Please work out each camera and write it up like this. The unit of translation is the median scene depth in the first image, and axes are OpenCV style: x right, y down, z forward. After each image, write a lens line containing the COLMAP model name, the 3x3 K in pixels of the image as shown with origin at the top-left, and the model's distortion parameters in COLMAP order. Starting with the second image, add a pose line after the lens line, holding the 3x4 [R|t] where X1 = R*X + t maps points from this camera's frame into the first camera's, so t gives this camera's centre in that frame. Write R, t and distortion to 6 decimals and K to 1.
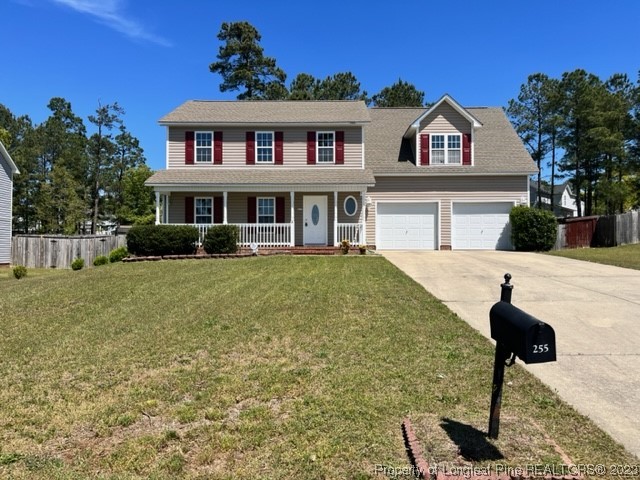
lens RADIAL K [[486.3, 0, 320.0], [0, 486.3, 240.0], [0, 0, 1]] dist [0.002819, 0.001070]
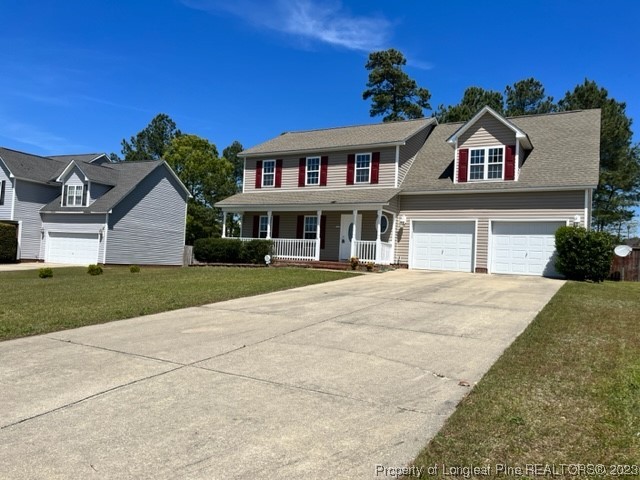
lens RADIAL K [[486.3, 0, 320.0], [0, 486.3, 240.0], [0, 0, 1]] dist [0.002819, 0.001070]
pose [[0.866695, 0.024805, -0.498220, 0.450715], [-0.041400, 0.998894, -0.022287, -0.008382], [0.497117, 0.039942, 0.866764, 0.046864]]
